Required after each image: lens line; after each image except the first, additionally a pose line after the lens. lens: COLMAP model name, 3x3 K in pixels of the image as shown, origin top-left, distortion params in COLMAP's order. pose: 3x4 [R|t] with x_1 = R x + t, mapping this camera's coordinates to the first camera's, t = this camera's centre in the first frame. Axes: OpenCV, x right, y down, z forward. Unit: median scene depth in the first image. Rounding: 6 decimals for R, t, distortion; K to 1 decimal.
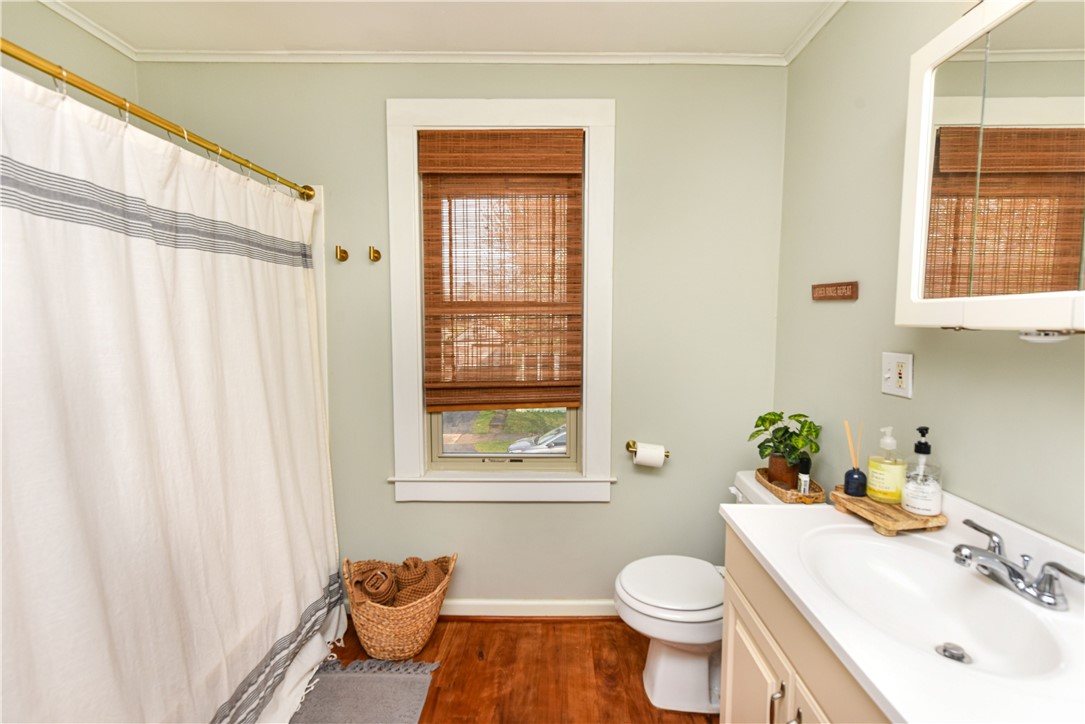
lens RADIAL K [[491.5, 0, 548.5], [0, 491.5, 358.9], [0, 0, 1]] dist [0.000663, -0.000347]
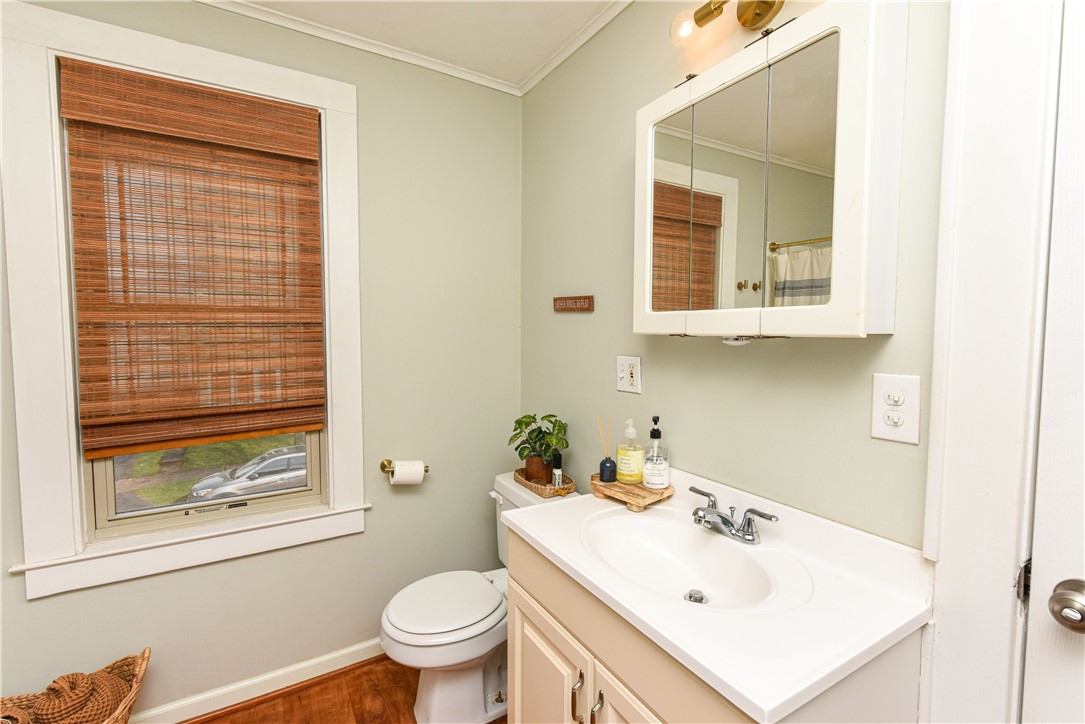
lens RADIAL K [[491.5, 0, 548.5], [0, 491.5, 358.9], [0, 0, 1]] dist [0.000663, -0.000347]
pose [[0.848750, -0.030959, 0.527888, -0.056128], [0.041299, 0.999116, -0.007805, -0.003040], [-0.527179, 0.028426, 0.849278, 0.055817]]
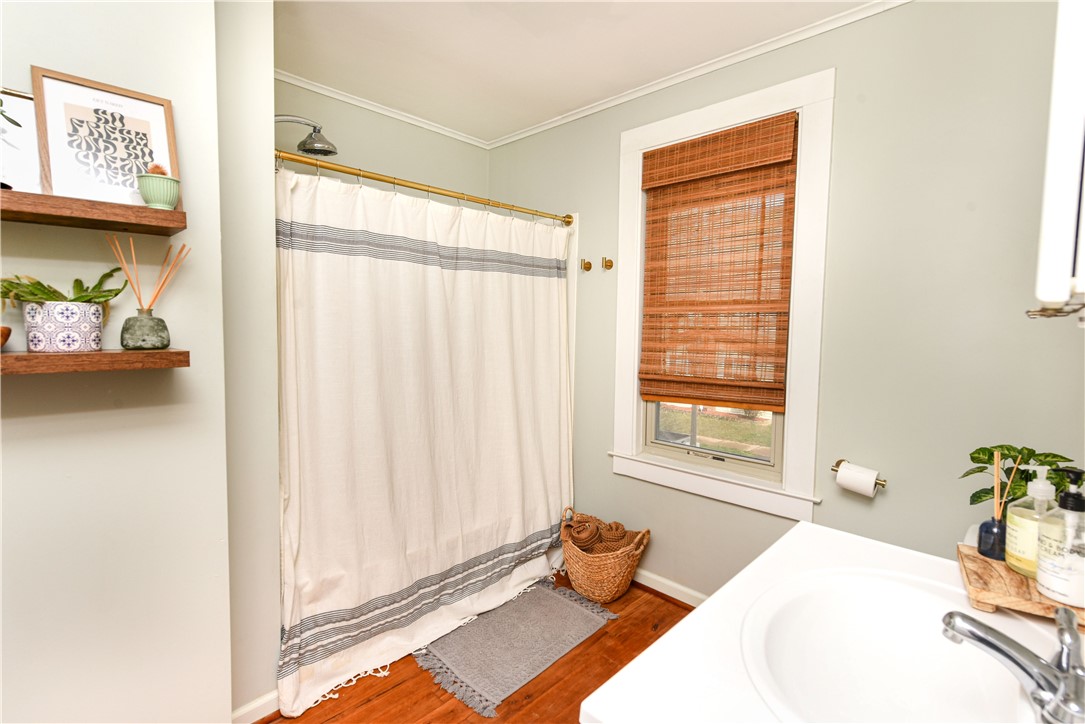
lens RADIAL K [[491.5, 0, 548.5], [0, 491.5, 358.9], [0, 0, 1]] dist [0.000663, -0.000347]
pose [[0.733767, 0.056242, -0.677069, 0.378304], [-0.066332, 0.997737, 0.010992, 0.017461], [0.676155, 0.036846, 0.735837, 0.022916]]
